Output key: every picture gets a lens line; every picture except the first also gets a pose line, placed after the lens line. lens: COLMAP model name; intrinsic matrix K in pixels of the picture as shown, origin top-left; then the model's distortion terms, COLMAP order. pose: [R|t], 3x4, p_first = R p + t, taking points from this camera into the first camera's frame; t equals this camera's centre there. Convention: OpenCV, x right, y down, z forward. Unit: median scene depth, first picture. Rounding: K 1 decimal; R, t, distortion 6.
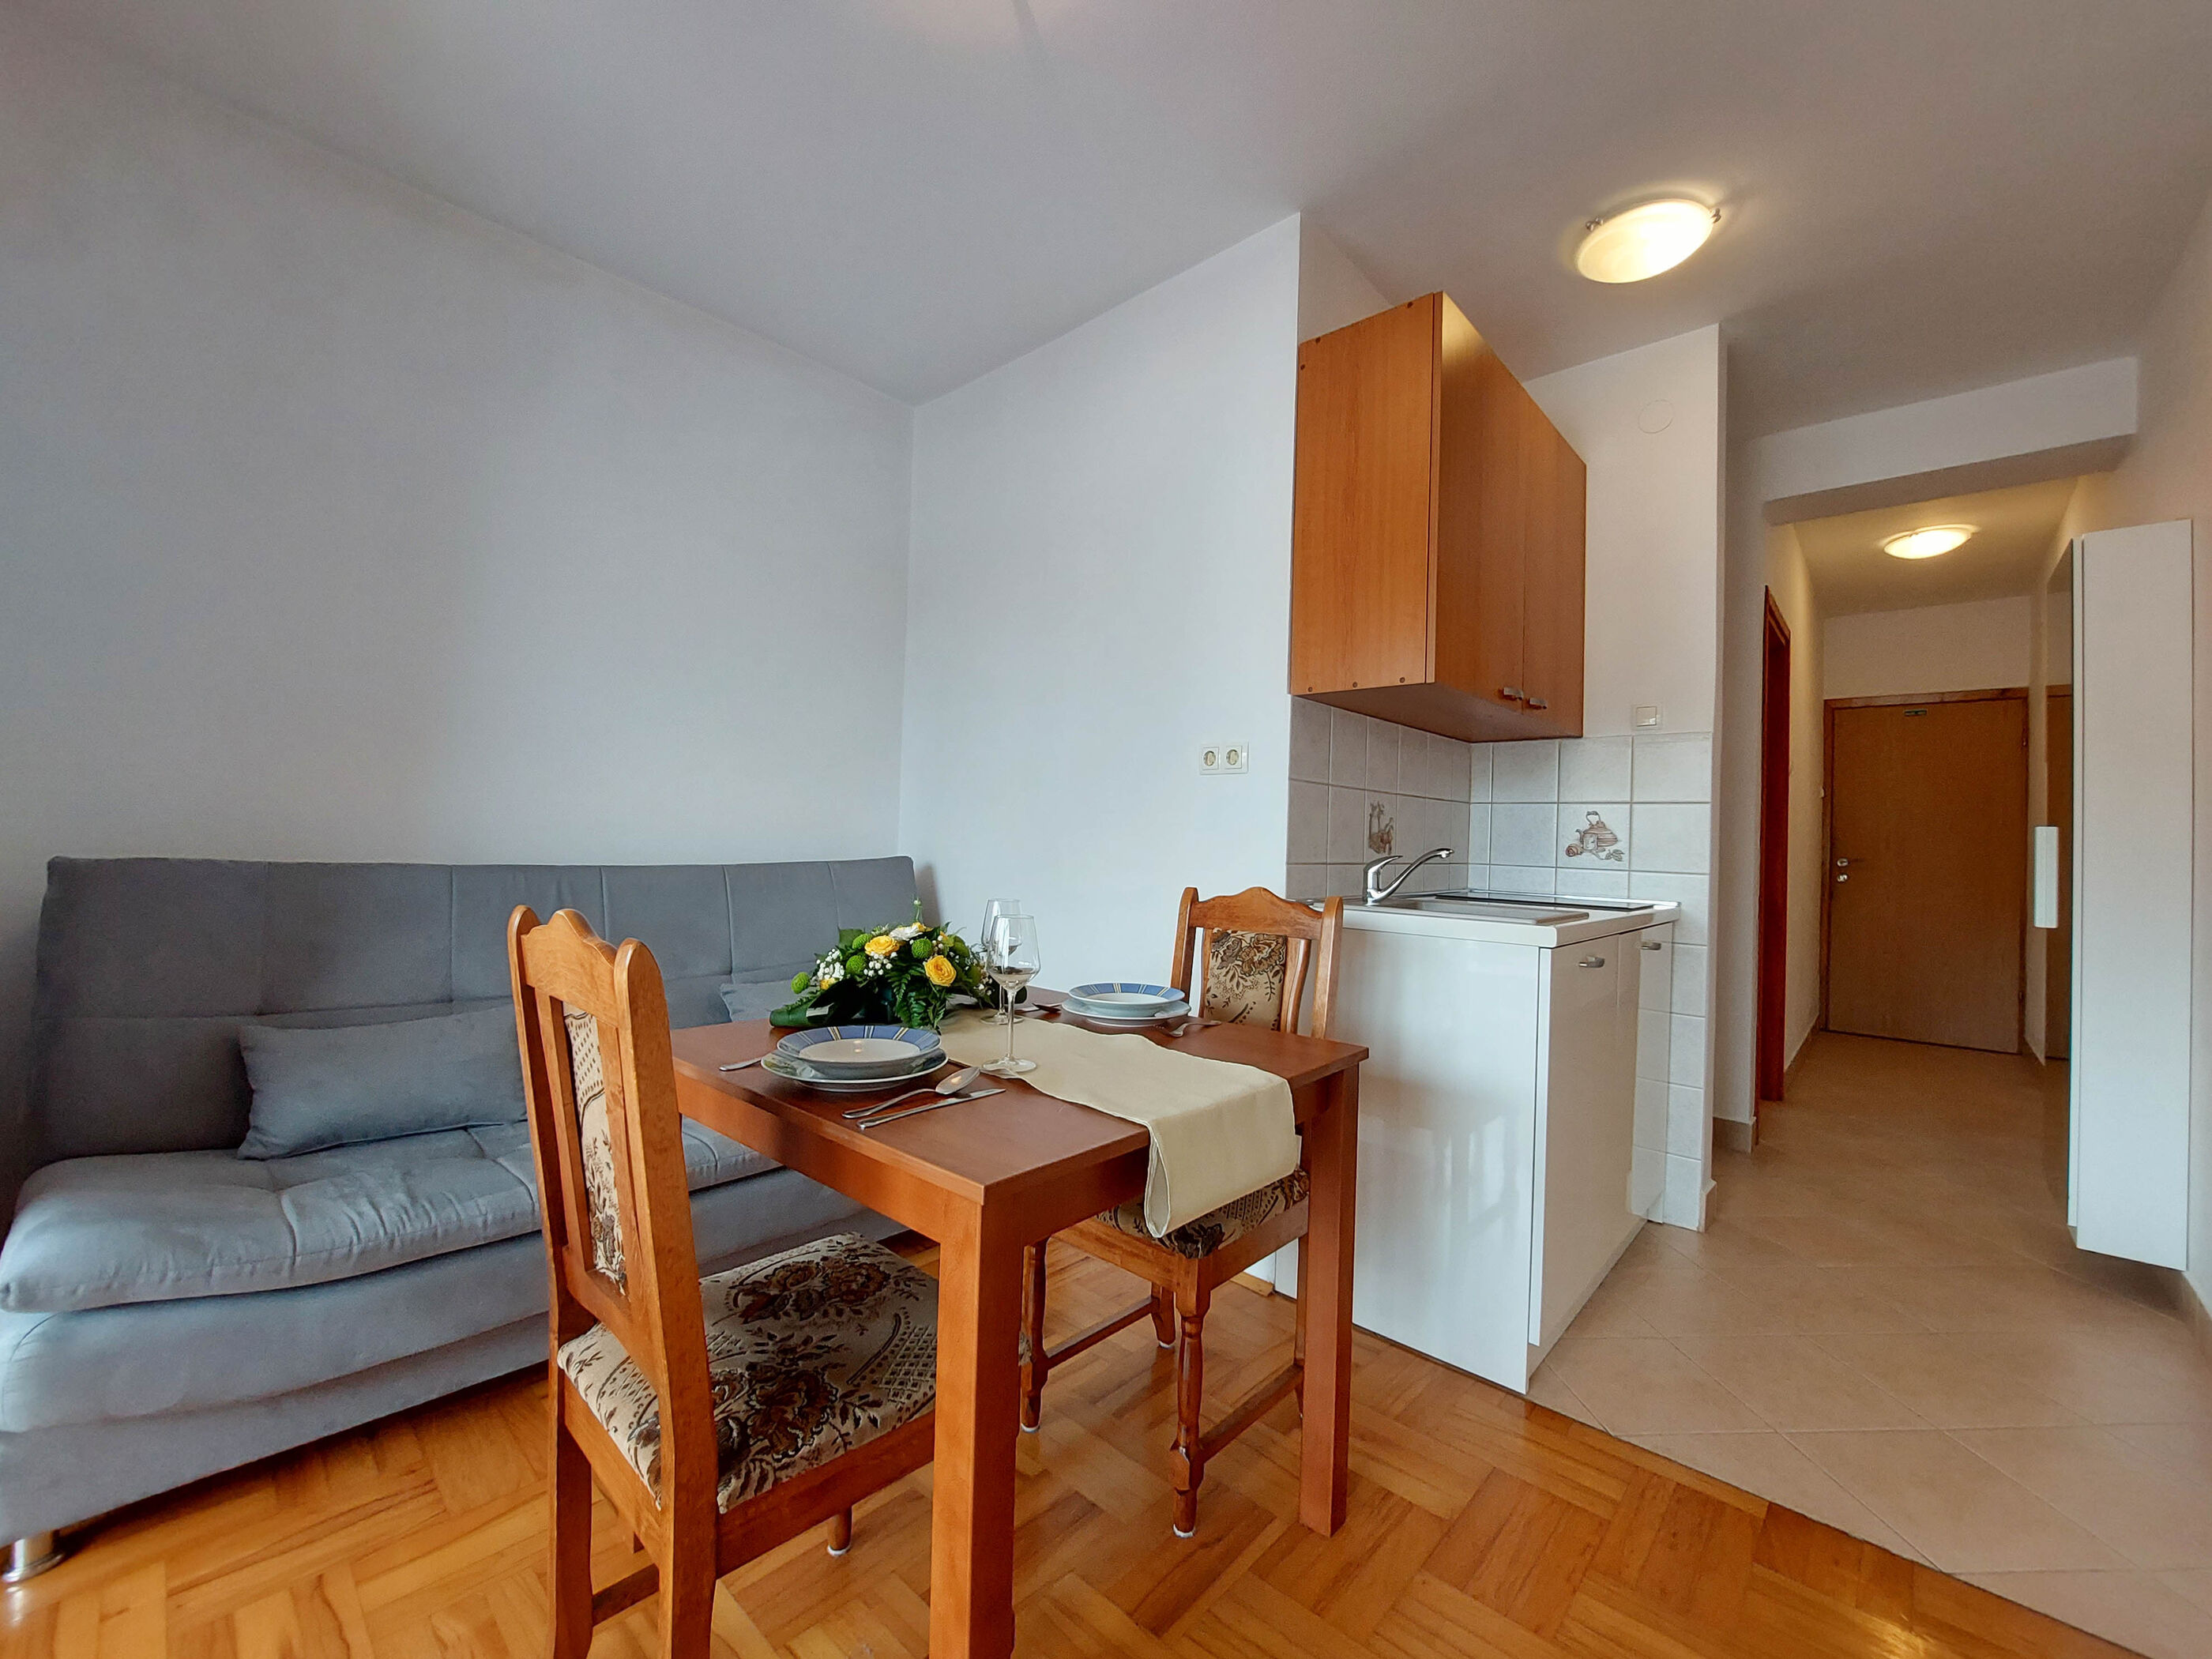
lens RADIAL K [[894.9, 0, 1114.7], [0, 894.9, 828.4], [0, 0, 1]] dist [-0.010943, 0.000311]
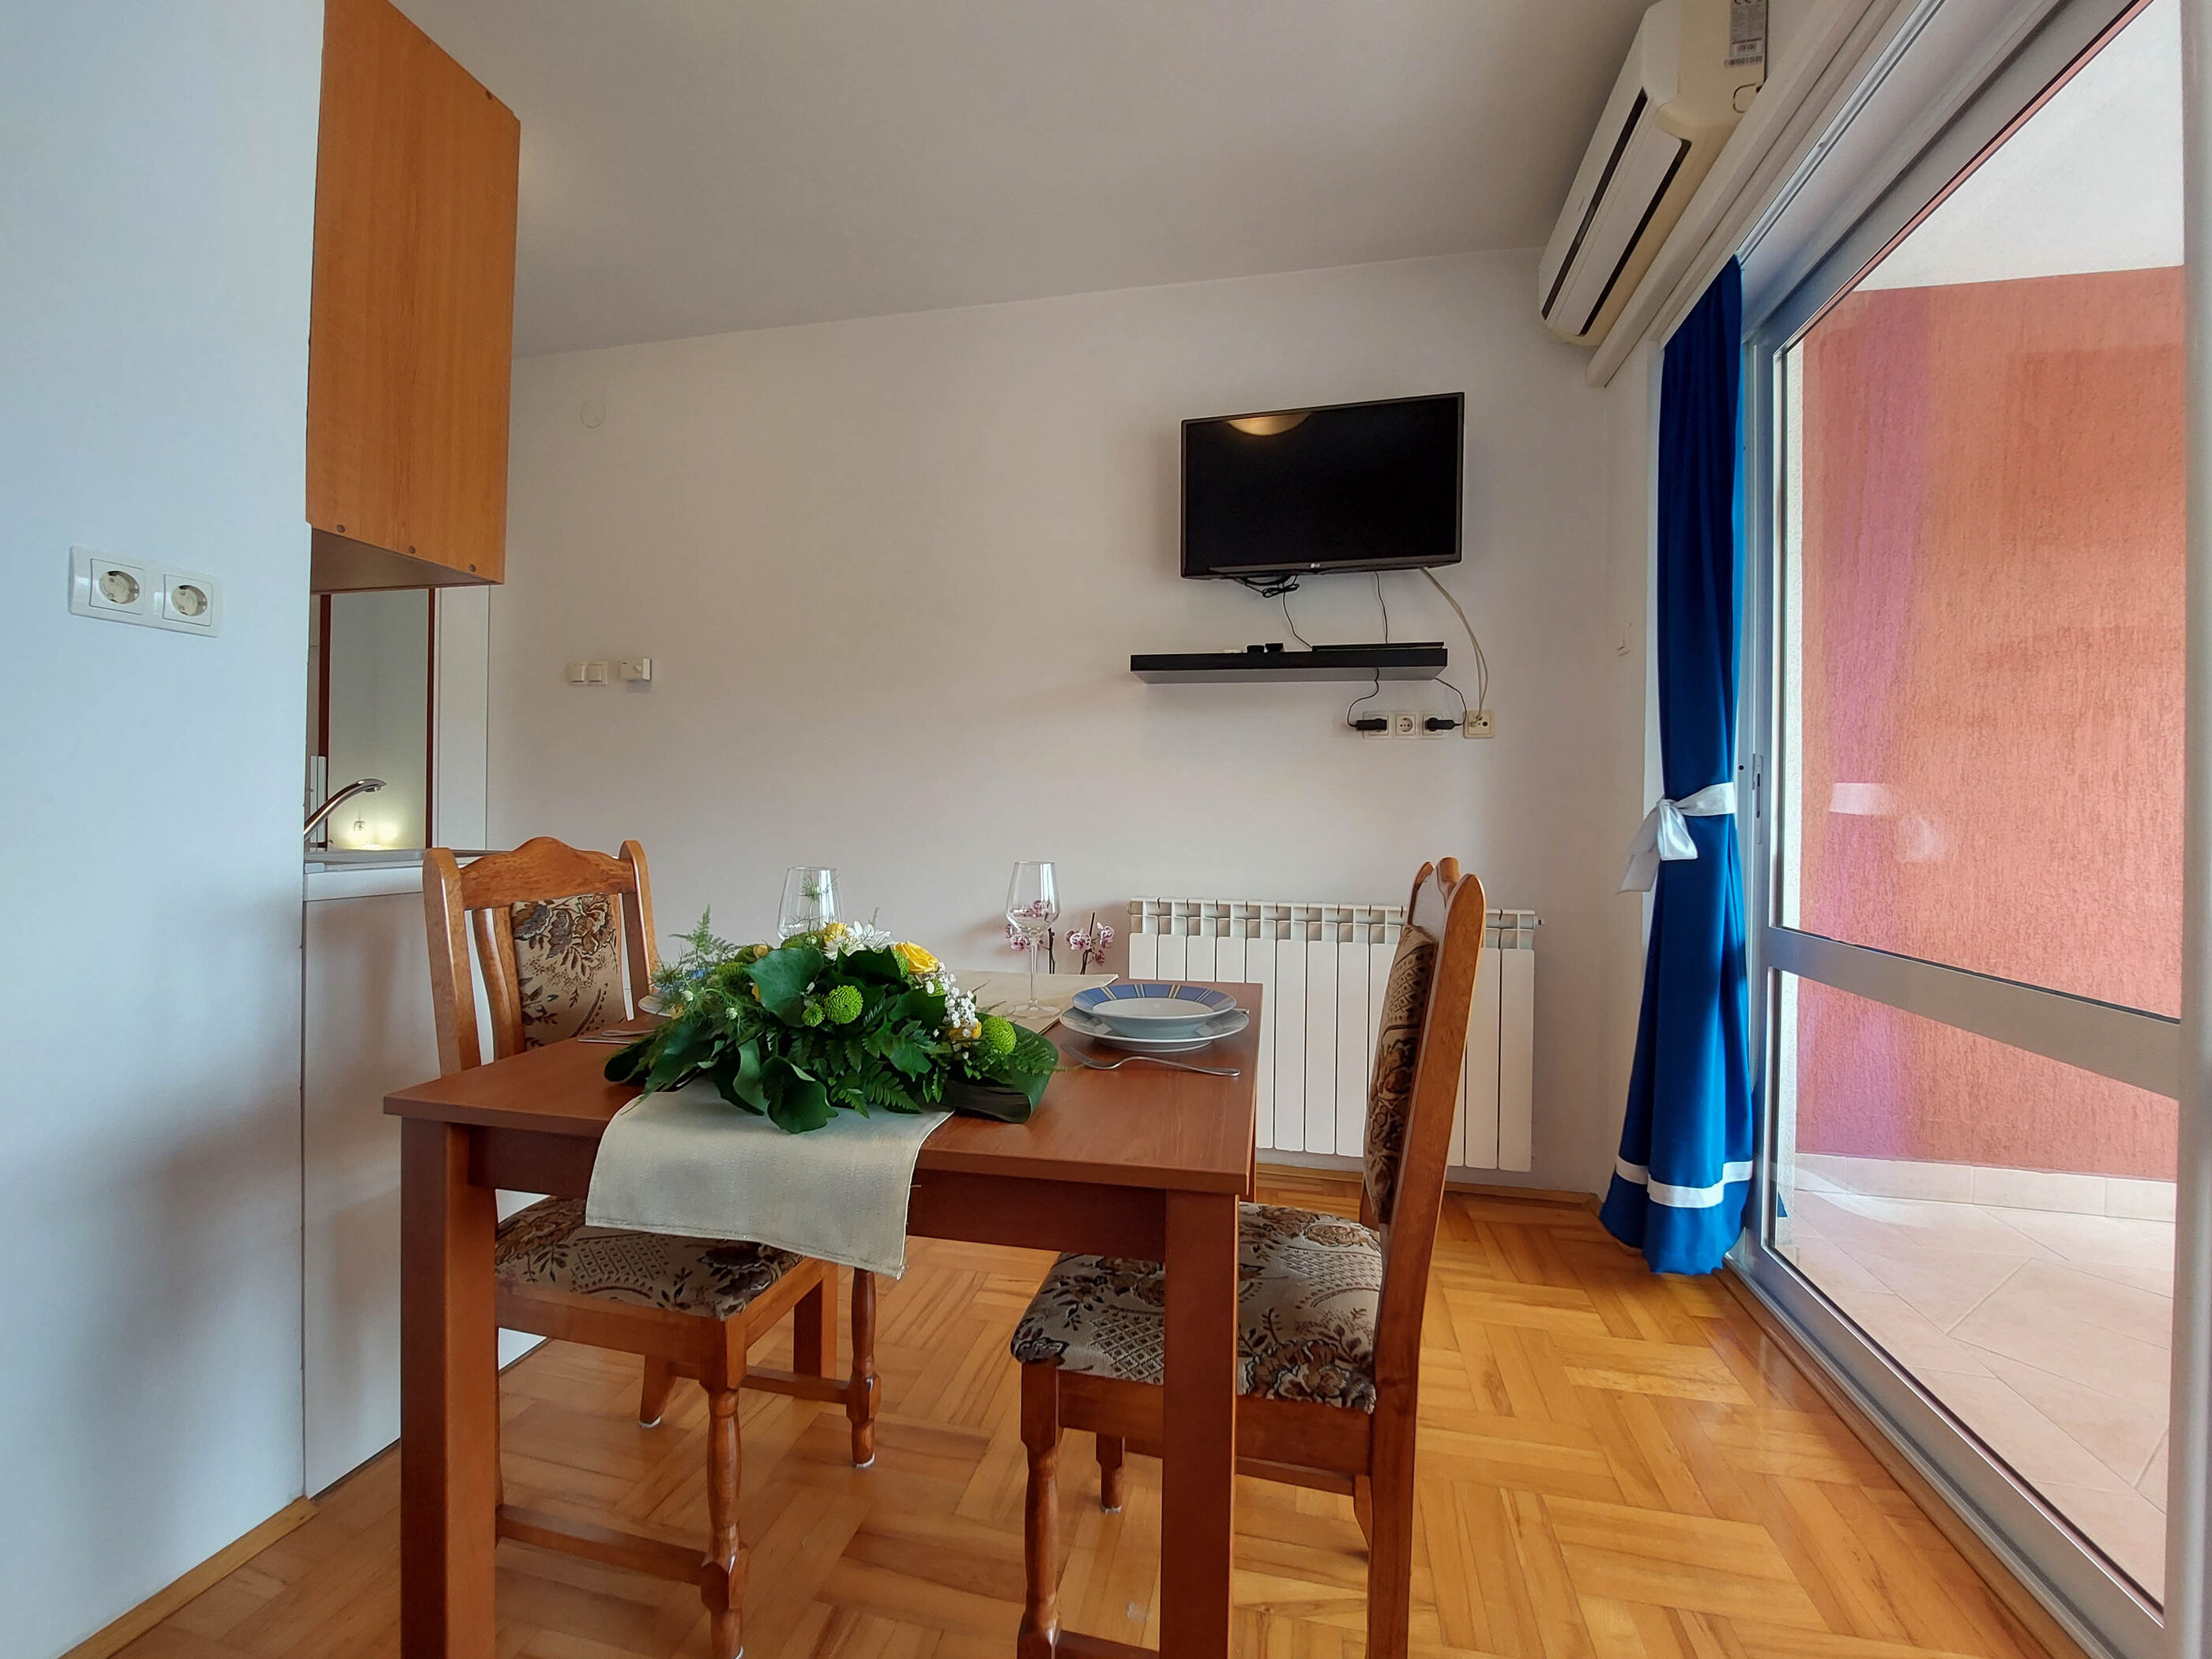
lens RADIAL K [[934.1, 0, 1112.0], [0, 934.1, 798.8], [0, 0, 1]] dist [-0.013531, -0.002475]
pose [[-0.494282, -0.025874, 0.868916, -0.864531], [-0.039860, 0.999180, 0.007079, 0.012305], [-0.868387, -0.031136, -0.494908, 1.165731]]
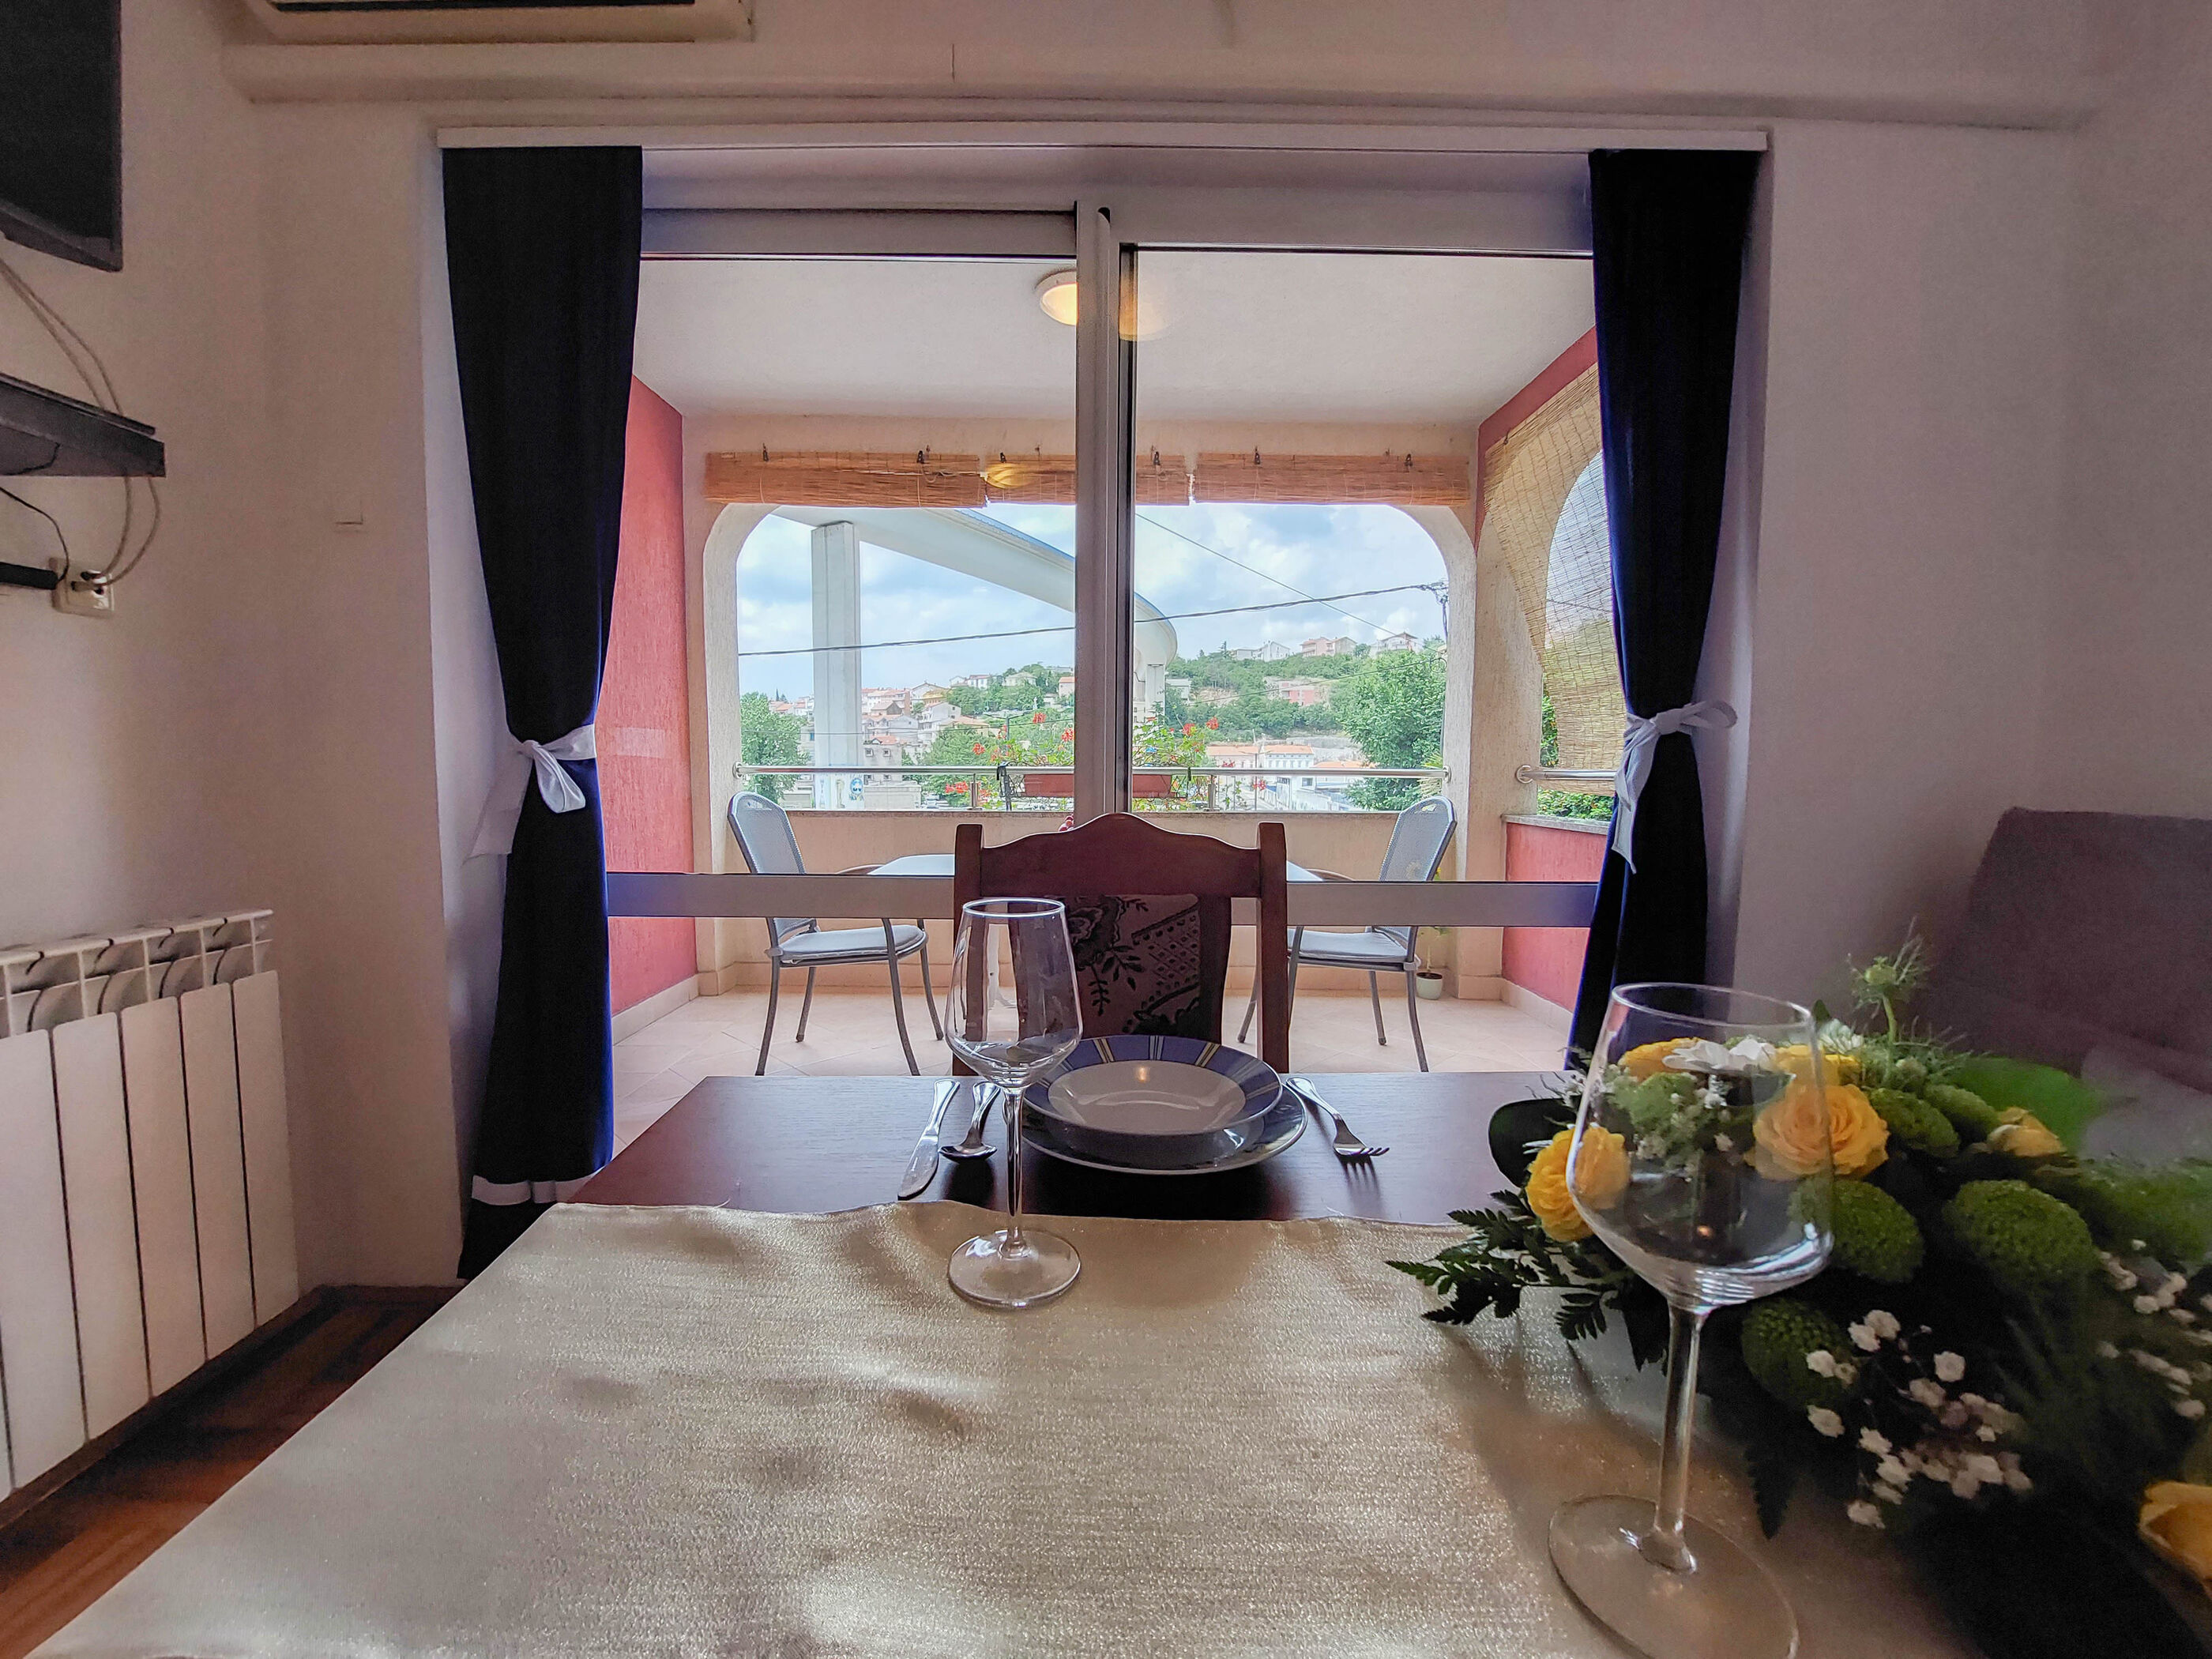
lens RADIAL K [[893.0, 0, 1090.0], [0, 893.0, 833.5], [0, 0, 1]] dist [-0.016240, -0.000747]
pose [[-0.741411, 0.014957, -0.670885, 0.099945], [-0.020936, 0.998749, 0.045403, 0.039196], [0.670725, 0.047708, -0.740171, 1.044960]]
